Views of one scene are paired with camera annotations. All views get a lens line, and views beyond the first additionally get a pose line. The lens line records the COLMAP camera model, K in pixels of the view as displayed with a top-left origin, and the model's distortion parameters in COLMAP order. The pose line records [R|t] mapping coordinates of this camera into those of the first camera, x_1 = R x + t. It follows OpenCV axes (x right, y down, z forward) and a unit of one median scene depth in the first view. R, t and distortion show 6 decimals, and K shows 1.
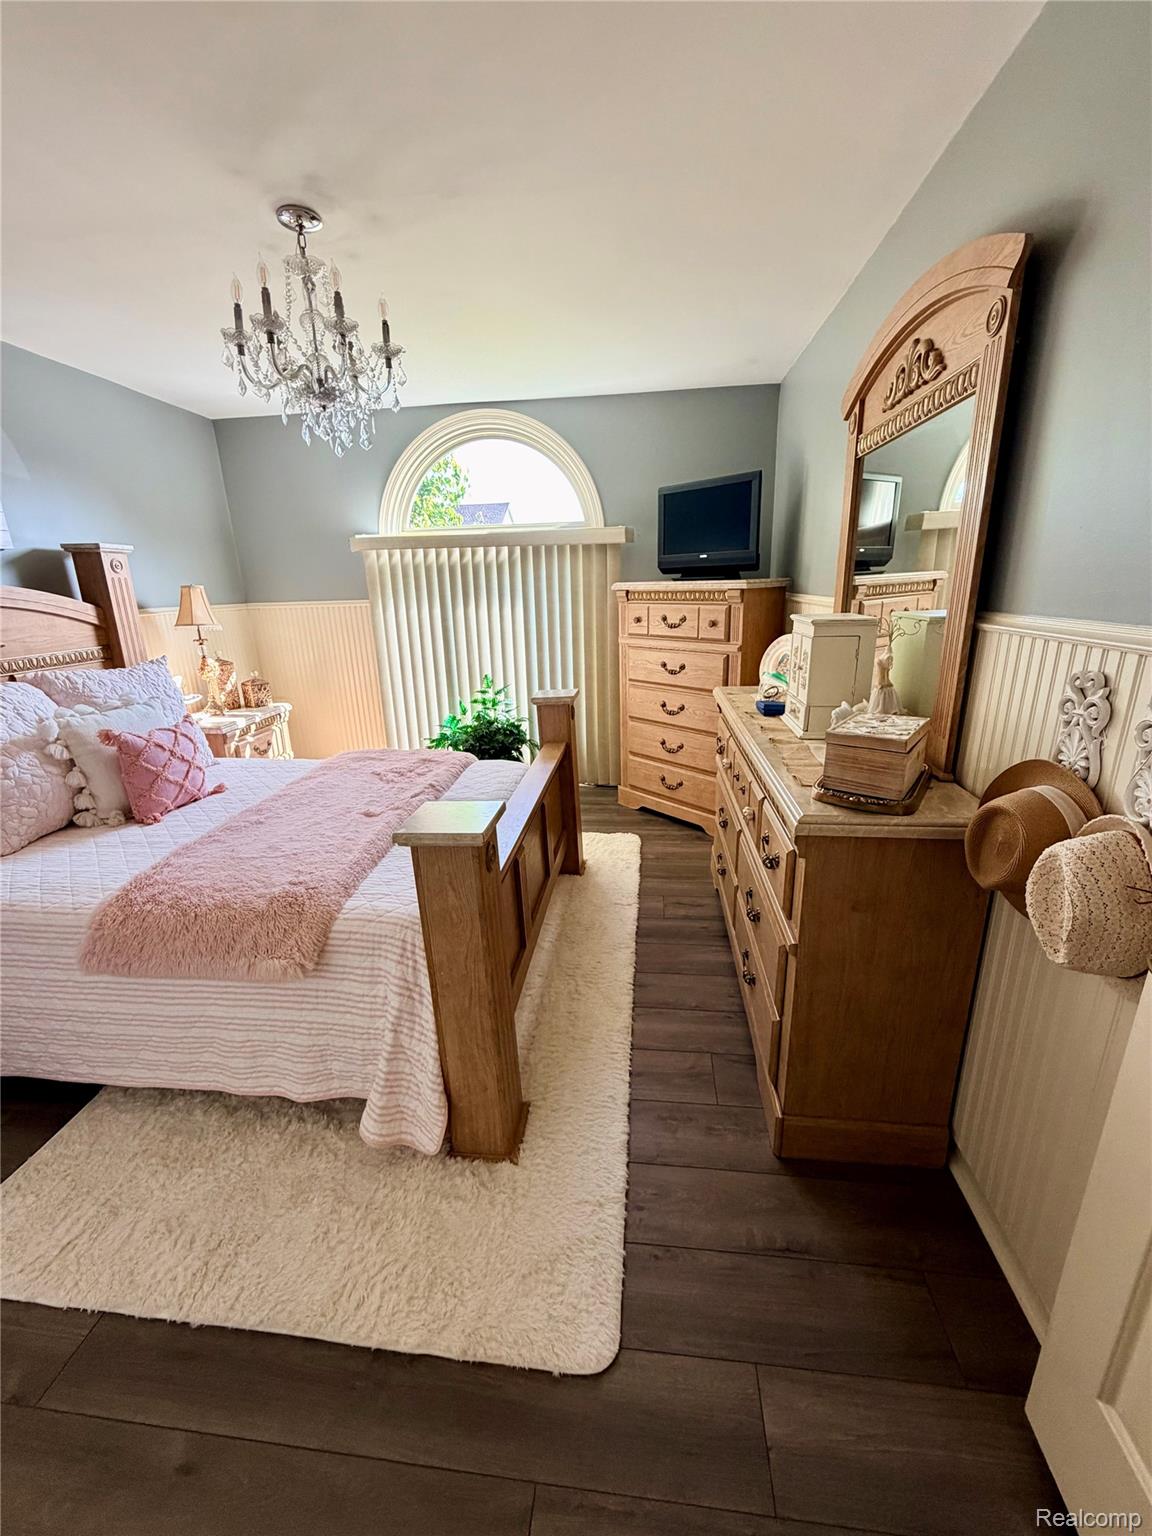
lens RADIAL K [[611.4, 0, 575.7], [0, 611.4, 764.8], [0, 0, 1]] dist [0.000713, 0.000178]
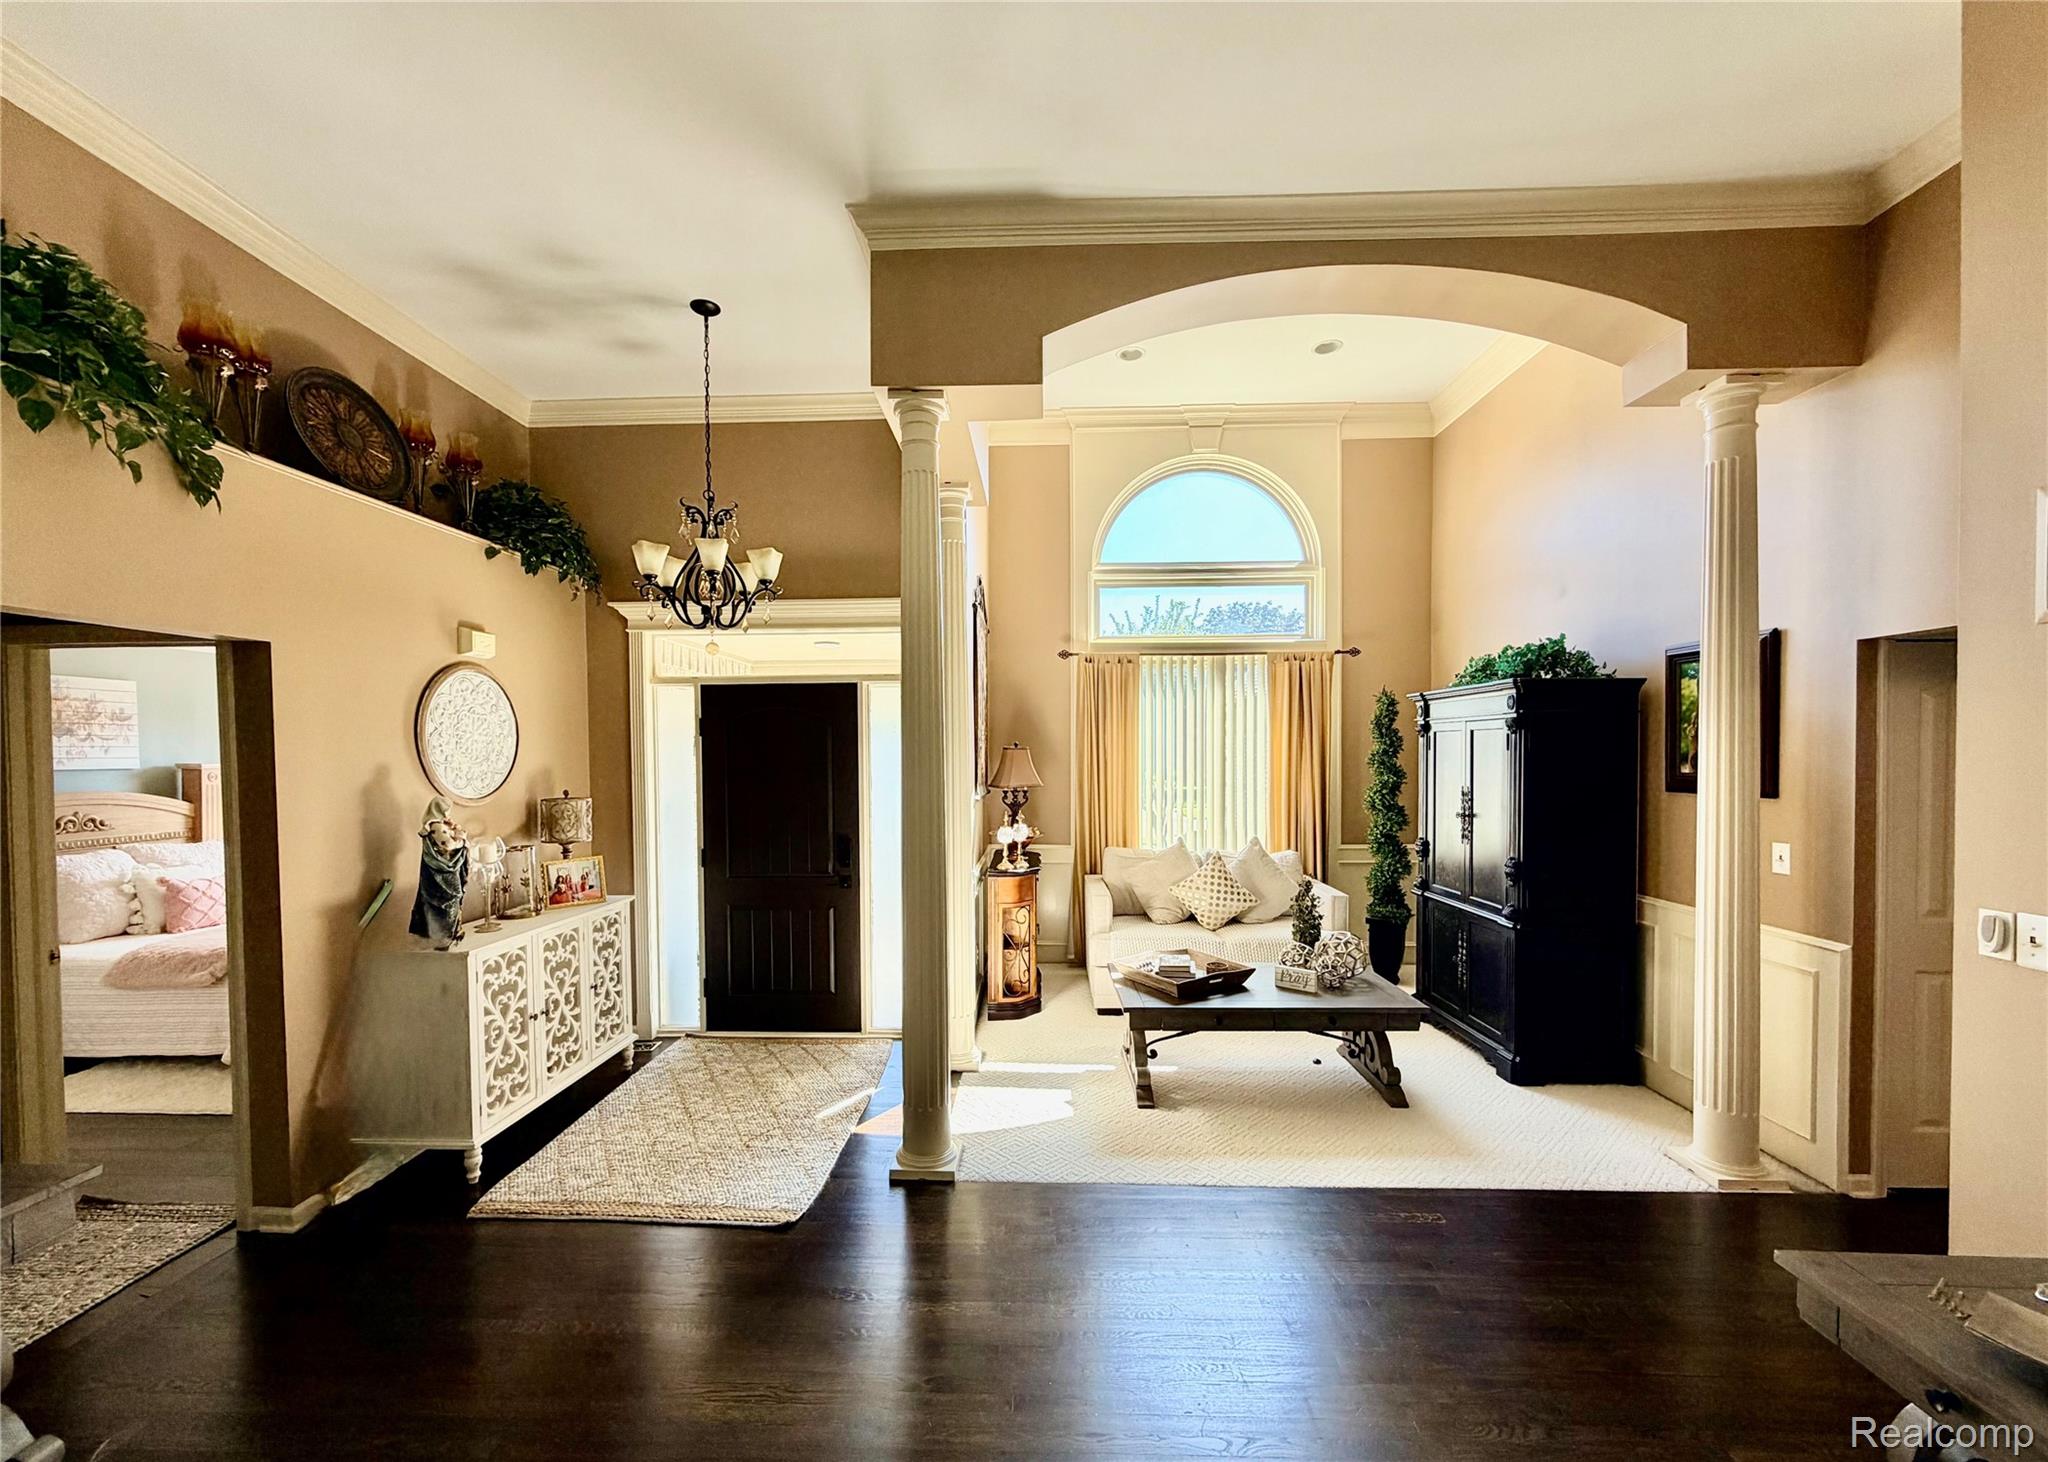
lens RADIAL K [[782.1, 0, 996.7], [0, 782.1, 761.1], [0, 0, 1]] dist [-0.003261, 0.001906]
pose [[0.997619, 0.018272, 0.066498, 1.454081], [0.000552, 0.962113, -0.272651, 0.232229], [-0.068961, 0.272038, 0.959812, -1.396999]]
